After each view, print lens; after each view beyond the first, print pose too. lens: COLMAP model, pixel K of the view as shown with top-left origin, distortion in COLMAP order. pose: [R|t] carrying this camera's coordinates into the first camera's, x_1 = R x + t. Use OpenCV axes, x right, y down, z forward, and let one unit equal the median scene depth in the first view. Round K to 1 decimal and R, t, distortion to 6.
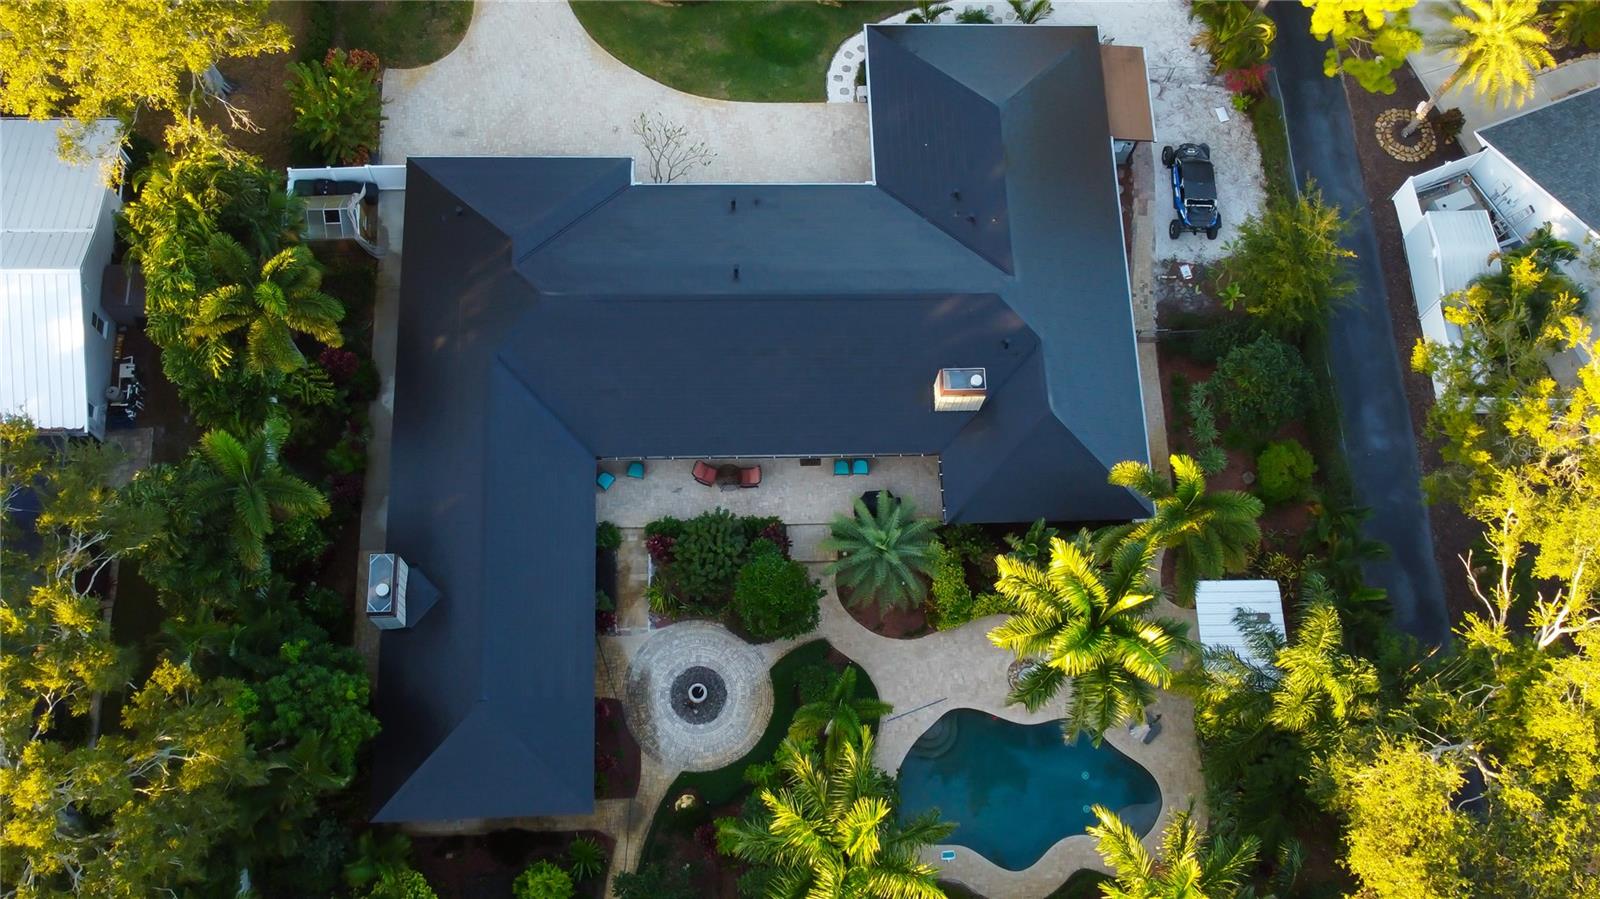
lens RADIAL K [[1310.7, 0, 800.0], [0, 1310.7, 449.5], [0, 0, 1]] dist [0.005160, 0.018873]
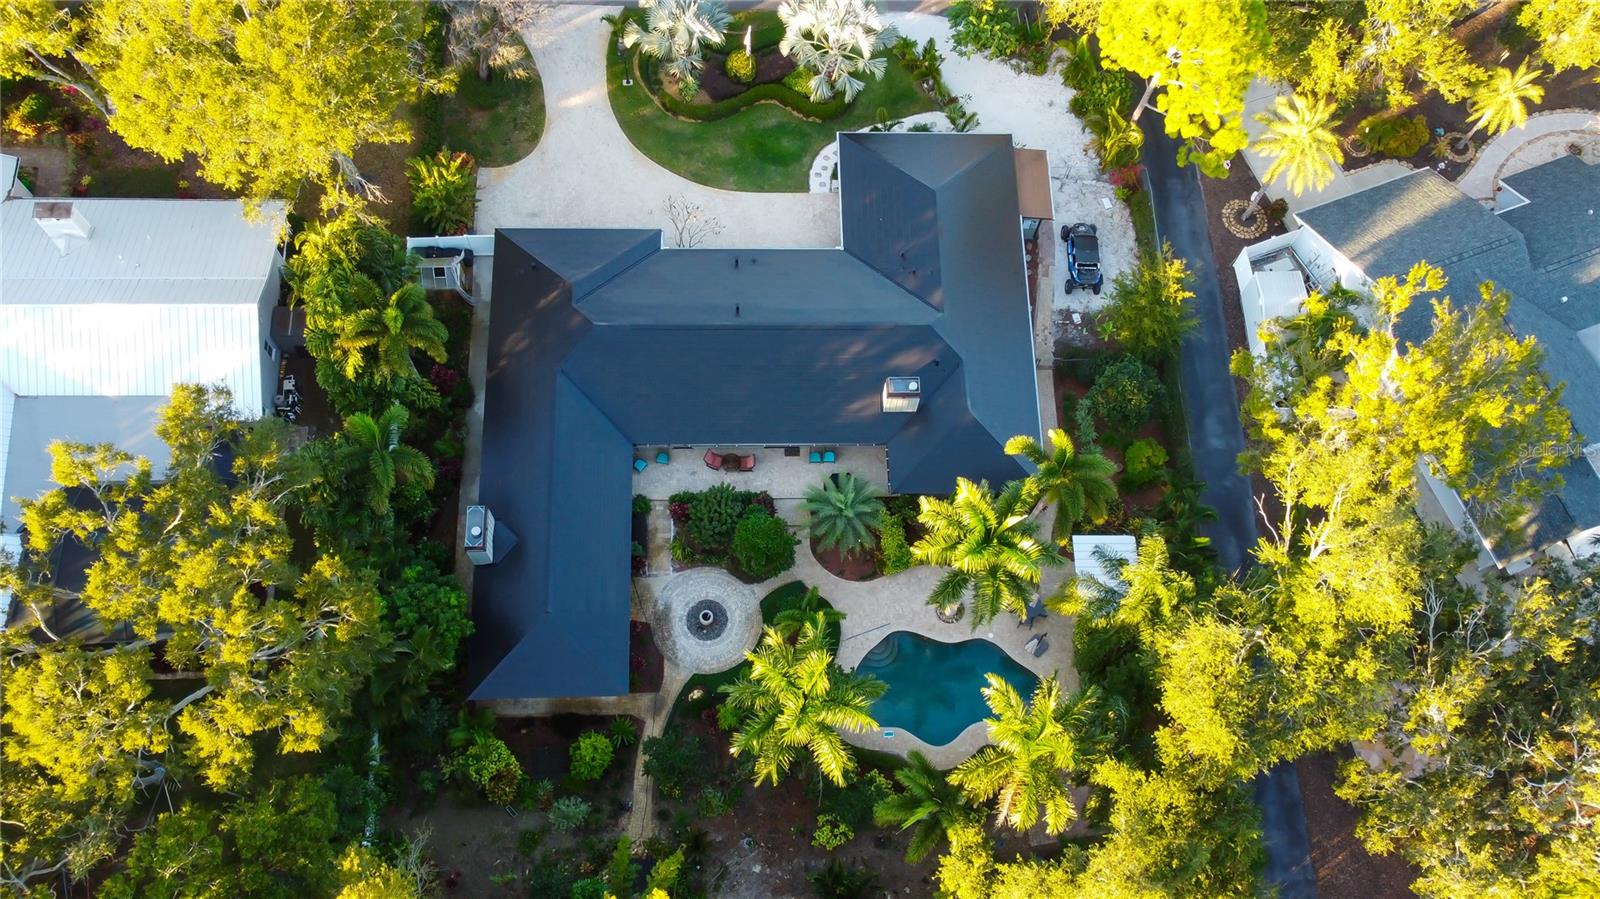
lens RADIAL K [[1116.2, 0, 805.0], [0, 1116.2, 589.6], [0, 0, 1]] dist [-0.001965, -0.001186]
pose [[0.999870, 0.007734, -0.014166, 0.039909], [-0.007635, 0.999946, 0.006988, 0.146276], [0.014219, -0.006879, 0.999875, -0.151555]]
